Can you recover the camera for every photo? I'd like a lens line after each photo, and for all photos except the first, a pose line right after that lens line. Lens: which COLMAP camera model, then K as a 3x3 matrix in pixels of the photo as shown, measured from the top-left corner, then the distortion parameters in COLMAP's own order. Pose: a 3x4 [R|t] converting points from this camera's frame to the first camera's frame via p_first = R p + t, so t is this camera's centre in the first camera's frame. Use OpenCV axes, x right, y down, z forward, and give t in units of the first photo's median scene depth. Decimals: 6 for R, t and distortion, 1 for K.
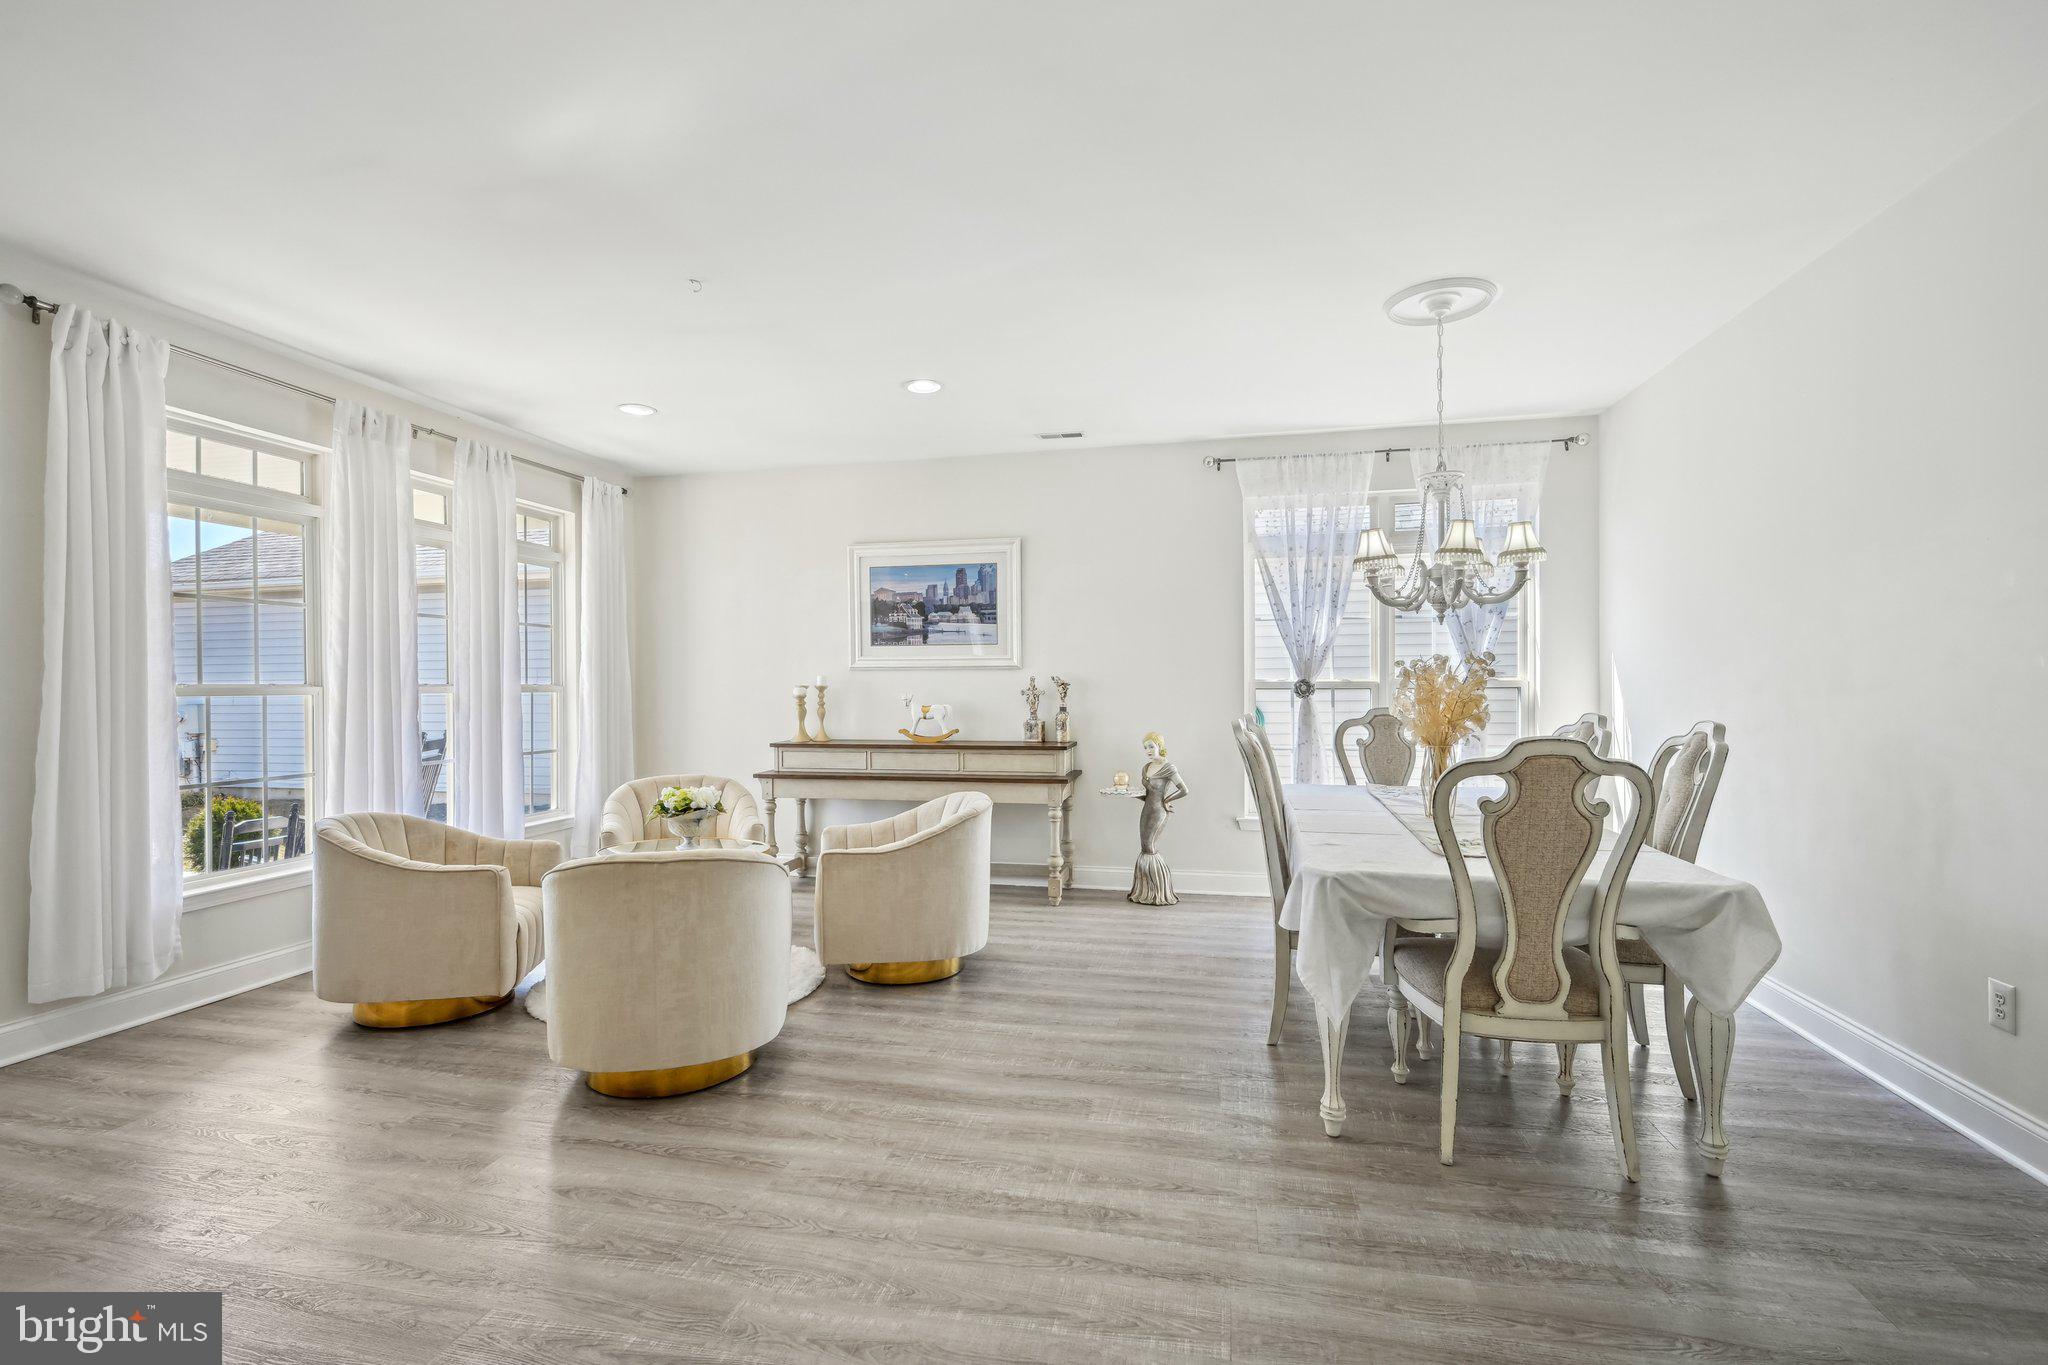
lens RADIAL K [[916.9, 0, 1018.8], [0, 916.9, 689.8], [0, 0, 1]] dist [-0.005159, 0.000305]
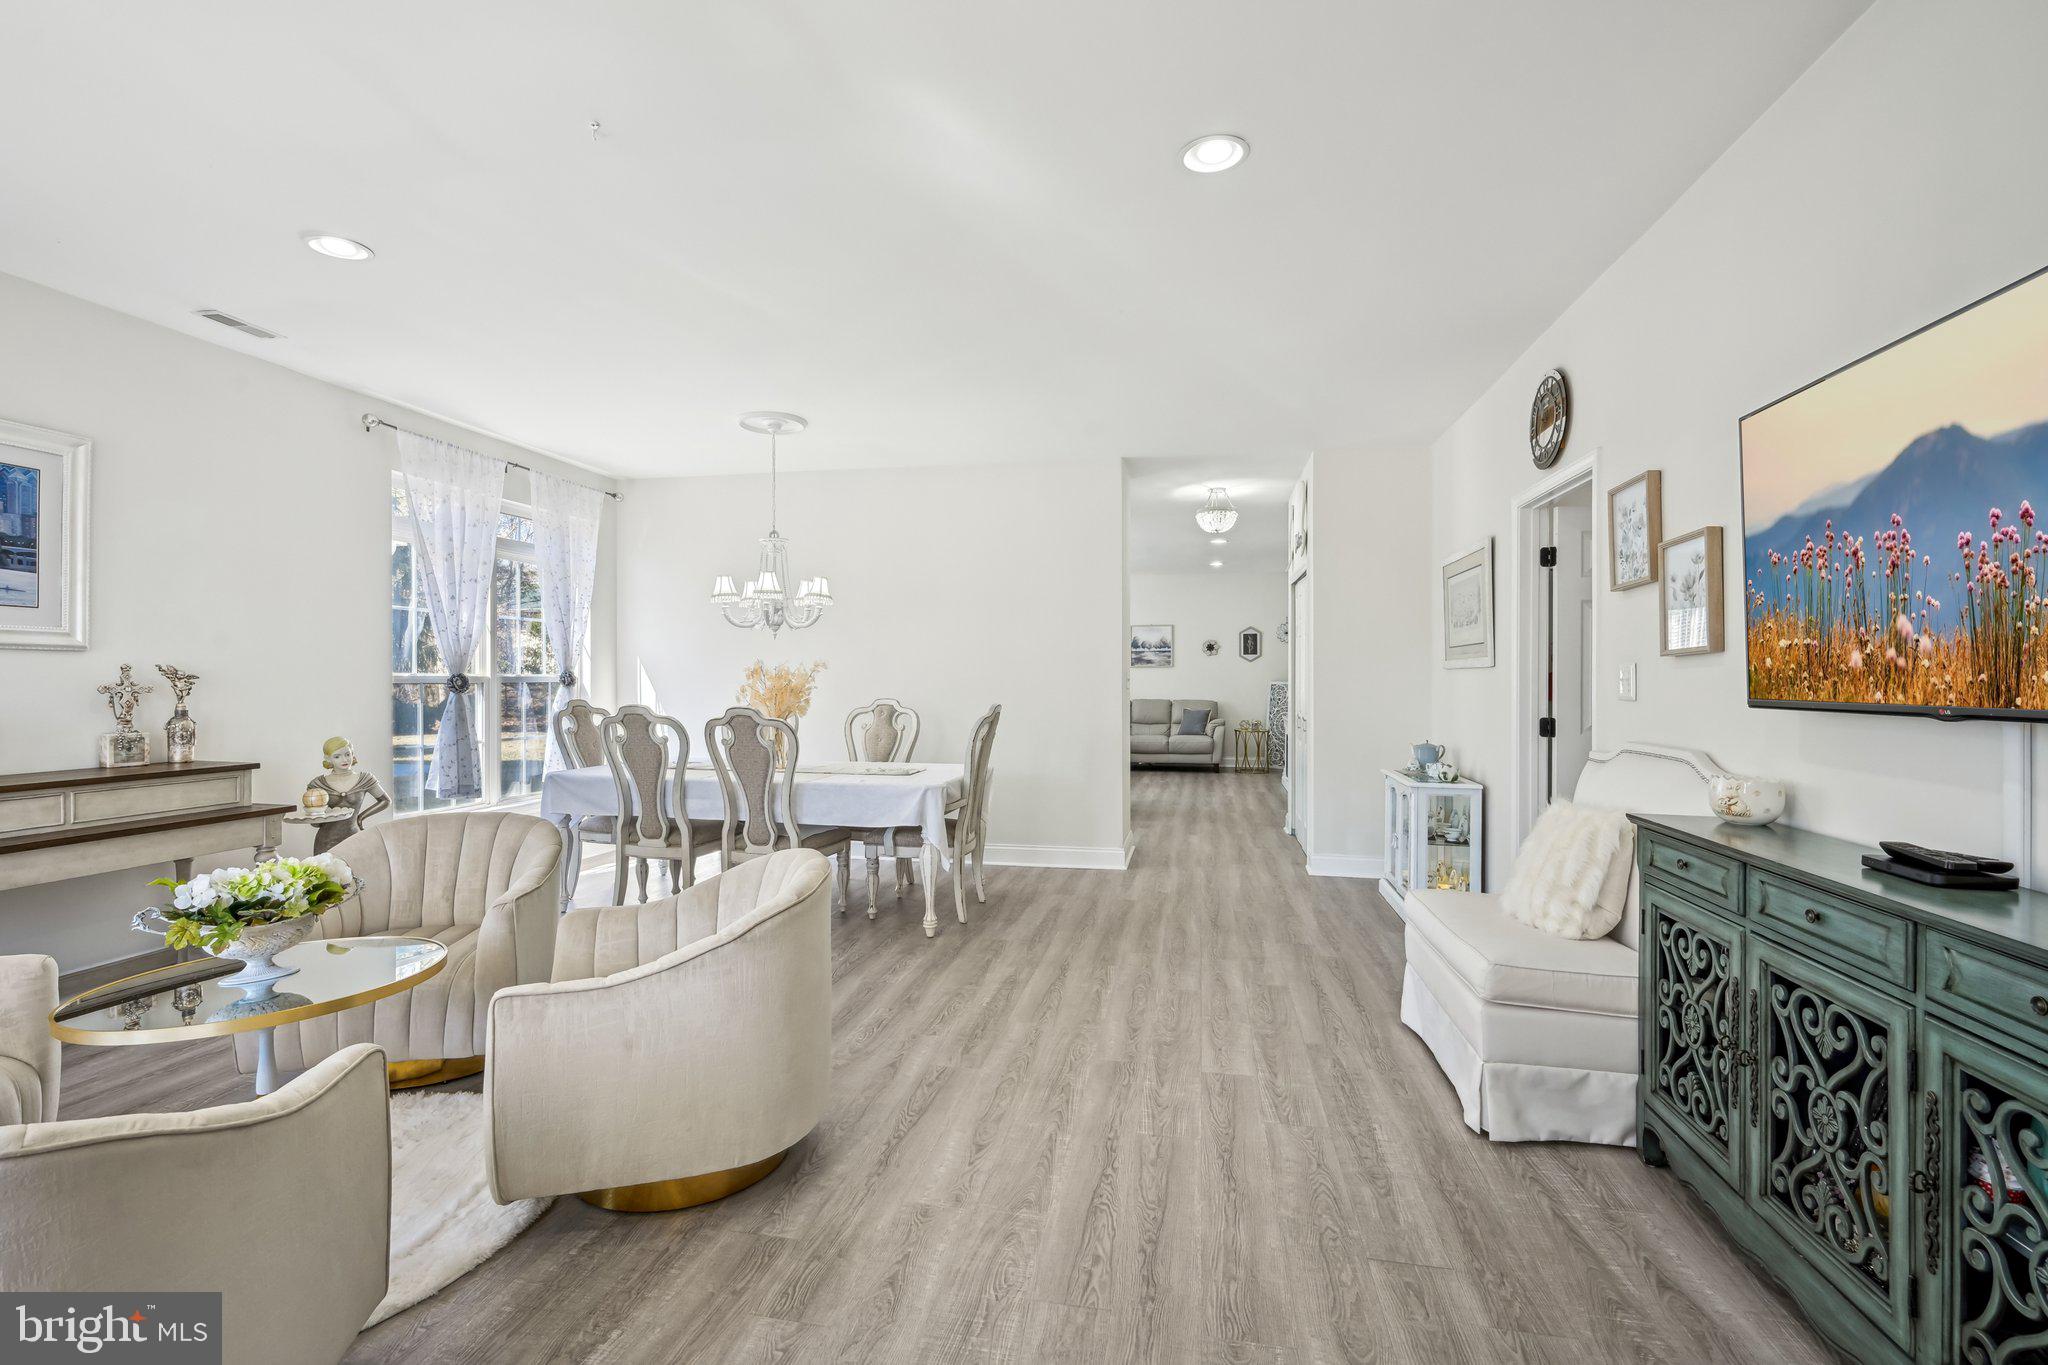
lens RADIAL K [[916.9, 0, 1015.9], [0, 916.9, 678.1], [0, 0, 1]] dist [-0.005159, 0.000305]
pose [[-0.028077, 0.005193, 0.999592, -0.689959], [0.002924, 0.999983, -0.005113, 0.000413], [-0.999601, 0.002779, -0.028091, 0.430839]]
